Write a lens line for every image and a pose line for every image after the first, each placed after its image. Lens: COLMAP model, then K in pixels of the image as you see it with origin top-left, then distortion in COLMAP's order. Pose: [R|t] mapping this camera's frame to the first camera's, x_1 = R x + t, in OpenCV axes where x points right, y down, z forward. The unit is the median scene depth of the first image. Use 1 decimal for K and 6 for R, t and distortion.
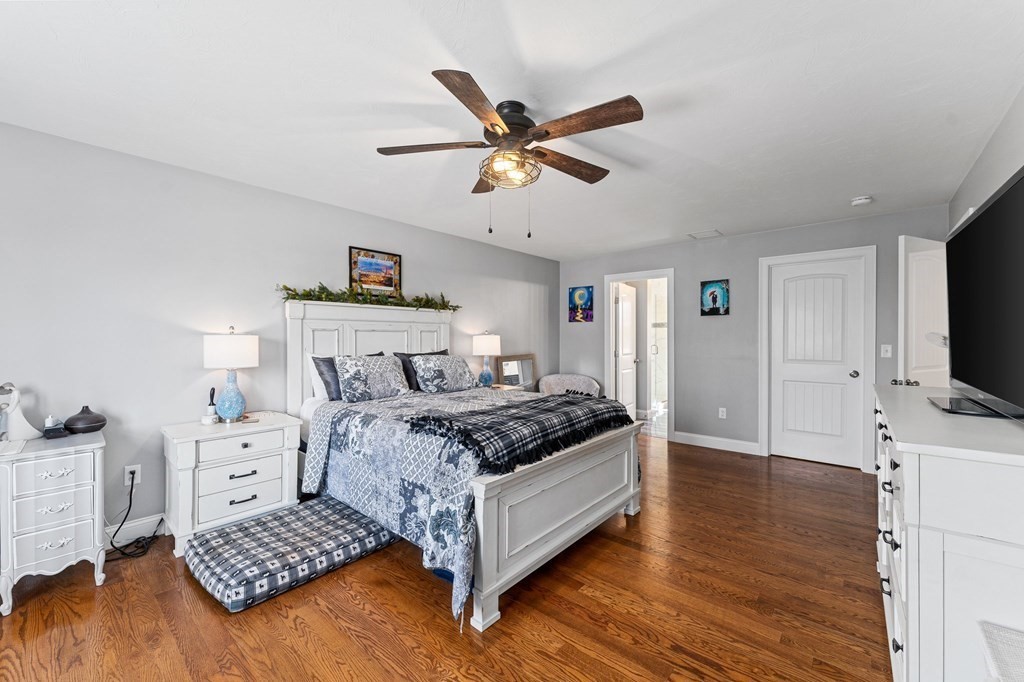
lens RADIAL K [[410.5, 0, 517.7], [0, 410.5, 340.8], [0, 0, 1]] dist [-0.002261, -0.000193]
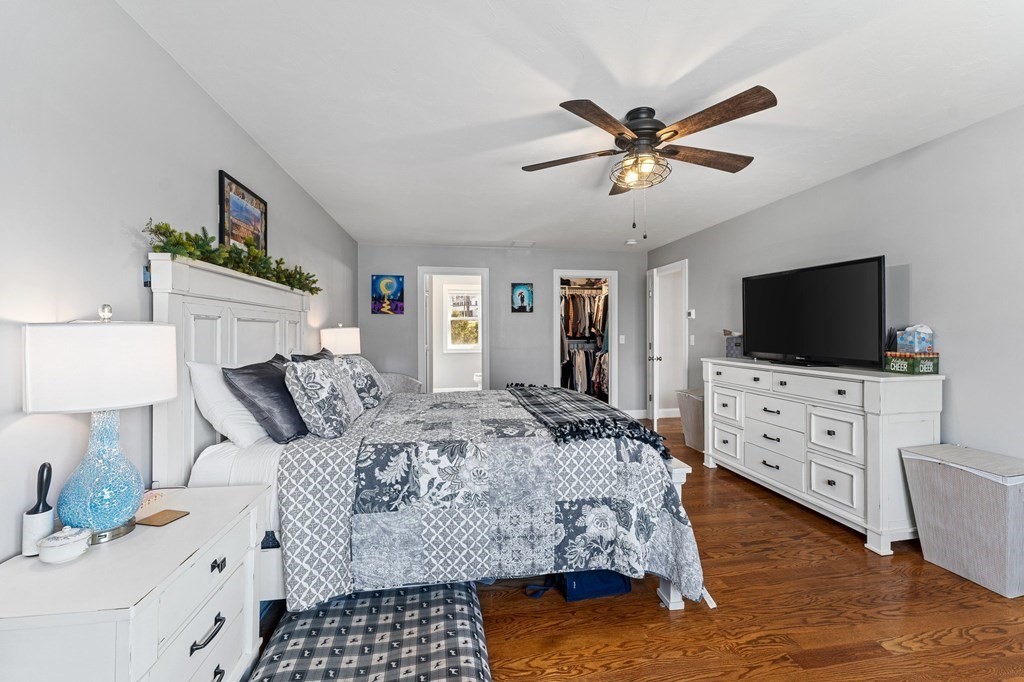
lens RADIAL K [[410.5, 0, 517.2], [0, 410.5, 332.2], [0, 0, 1]] dist [-0.002261, -0.000193]
pose [[0.637811, -0.003254, 0.770186, -0.591544], [0.008013, 0.999965, -0.002411, -0.002014], [-0.770151, 0.007710, 0.637815, 0.327813]]
